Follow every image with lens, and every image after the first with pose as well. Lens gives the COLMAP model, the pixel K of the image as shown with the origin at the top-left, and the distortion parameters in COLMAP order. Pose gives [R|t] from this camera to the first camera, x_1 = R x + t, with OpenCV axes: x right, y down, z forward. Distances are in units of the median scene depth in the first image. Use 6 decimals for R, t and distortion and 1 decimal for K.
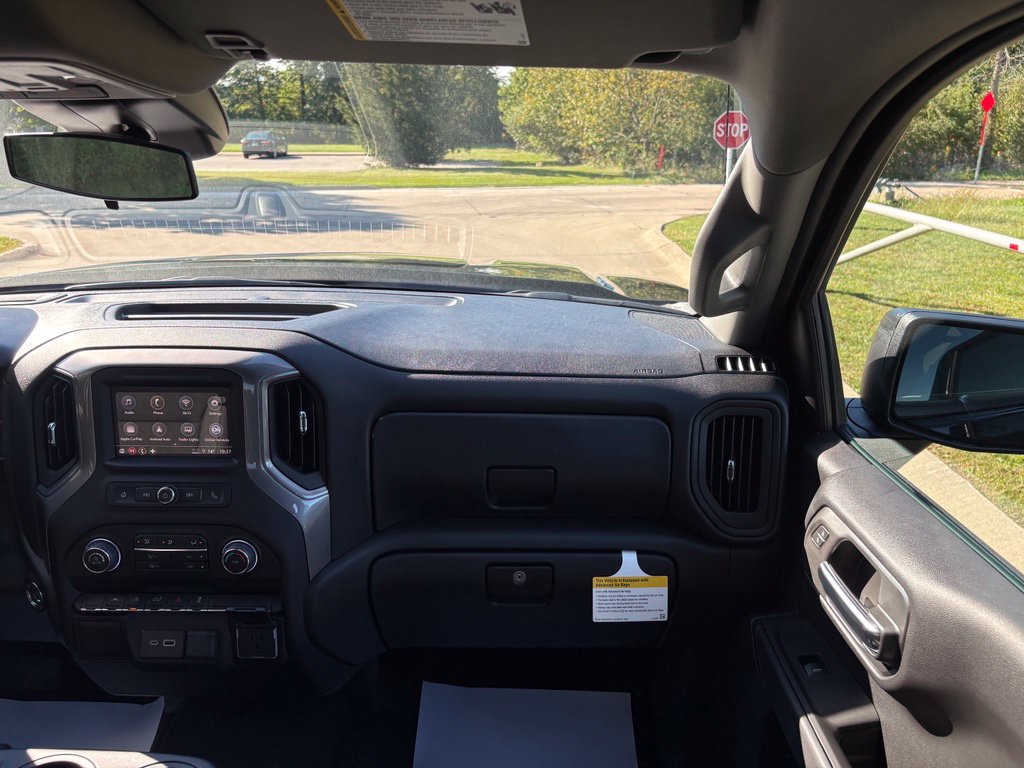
lens RADIAL K [[775.2, 0, 502.0], [0, 775.2, 387.2], [0, 0, 1]] dist [0.049374, -0.056779]
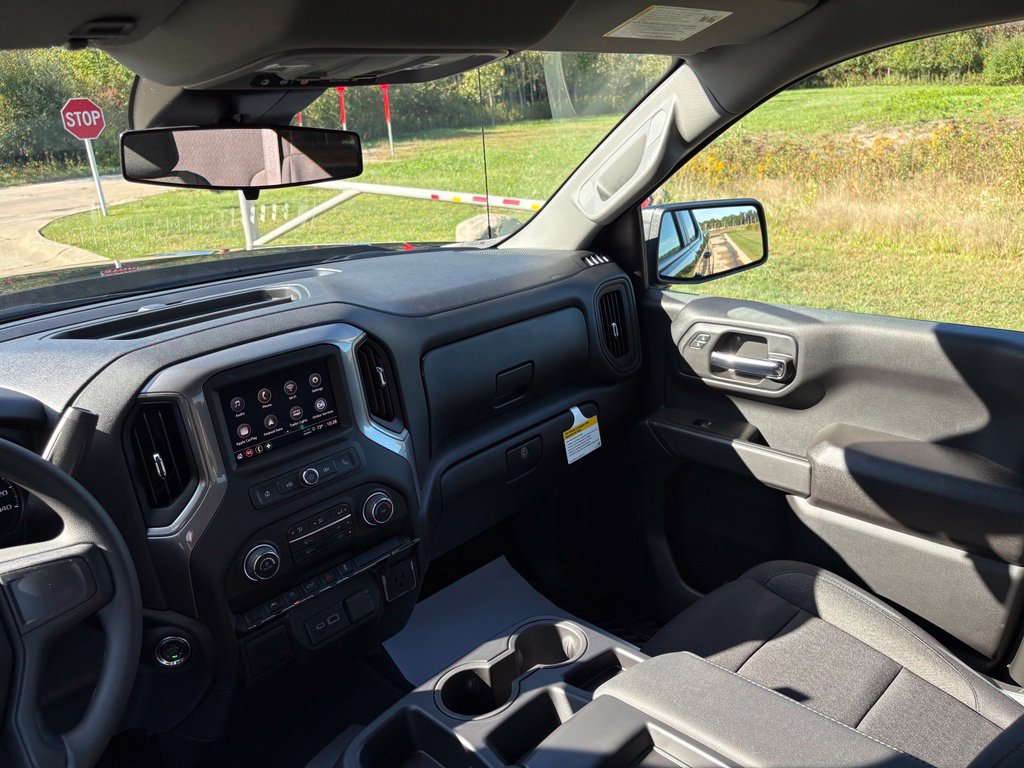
lens RADIAL K [[775.2, 0, 503.7], [0, 775.2, 393.2], [0, 0, 1]] dist [0.049374, -0.056779]
pose [[0.687803, -0.287598, 0.666495, -0.866892], [0.272119, 0.953364, 0.130566, -0.029285], [-0.672963, 0.091562, 0.733987, 0.066275]]
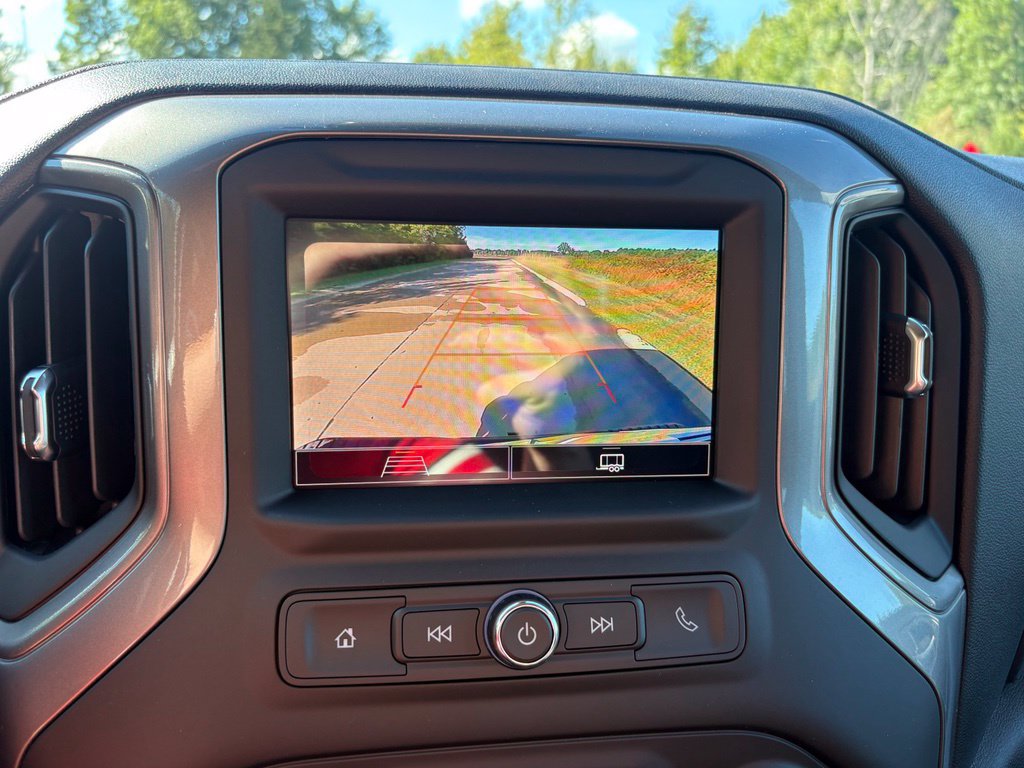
lens RADIAL K [[775.2, 0, 506.4], [0, 775.2, 393.9], [0, 0, 1]] dist [0.049374, -0.056779]
pose [[0.986465, -0.015982, 0.163190, -0.457369], [0.025098, 0.998228, -0.053948, 0.069845], [-0.162039, 0.057314, 0.985119, 0.709628]]
